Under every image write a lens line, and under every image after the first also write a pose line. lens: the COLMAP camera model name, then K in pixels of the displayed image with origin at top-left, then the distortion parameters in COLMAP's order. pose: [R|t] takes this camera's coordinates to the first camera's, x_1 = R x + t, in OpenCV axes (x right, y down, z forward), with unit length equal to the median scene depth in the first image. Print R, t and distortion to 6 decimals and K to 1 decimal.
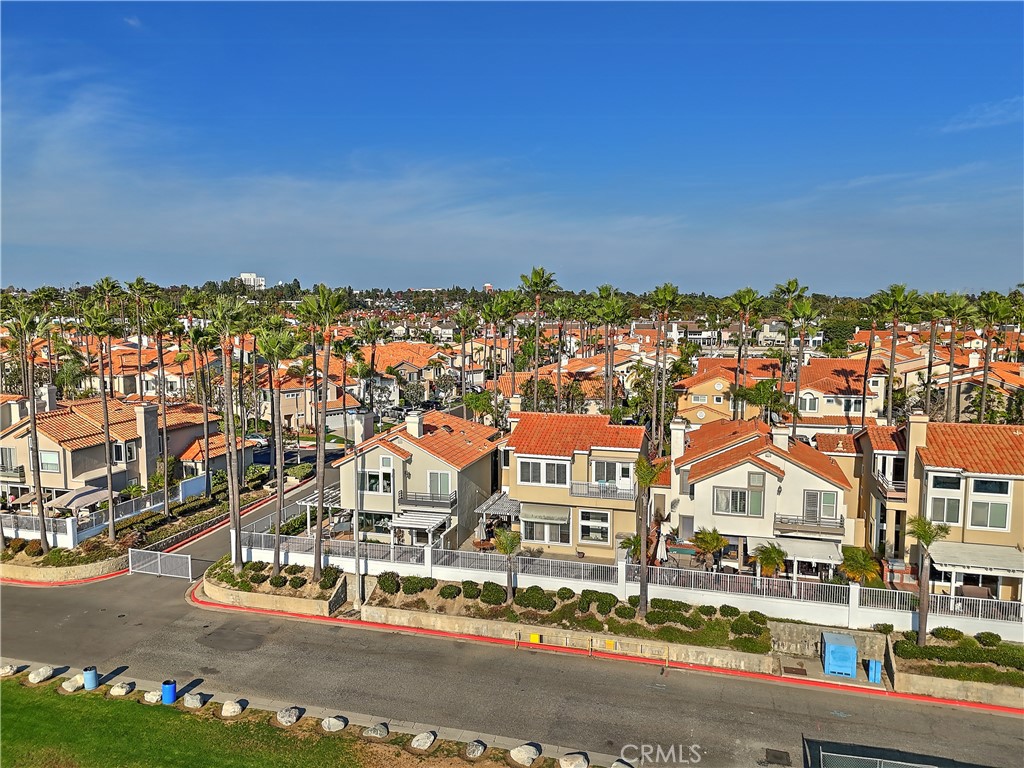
lens RADIAL K [[732.5, 0, 511.6], [0, 732.5, 381.9], [0, 0, 1]] dist [0.045413, -0.013188]
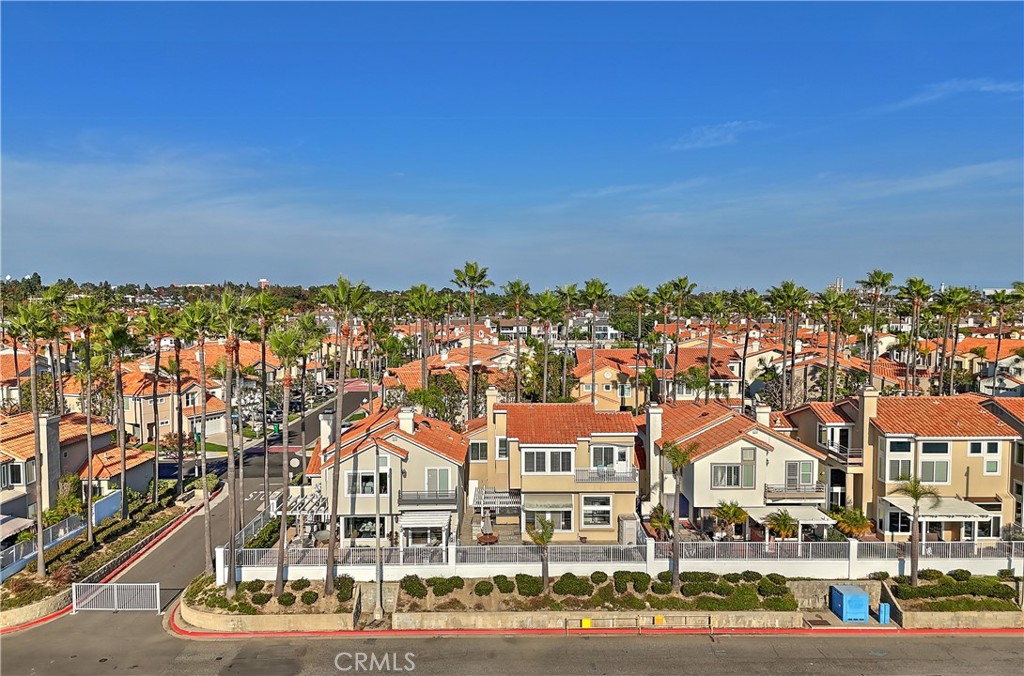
lens RADIAL K [[733.1, 0, 515.0], [0, 733.1, 337.1], [0, 0, 1]] dist [0.044156, -0.018784]
pose [[0.961112, -0.016804, 0.275647, -0.291661], [0.032237, 0.998150, -0.051551, 0.002071], [-0.274271, 0.058433, 0.959876, 0.021637]]
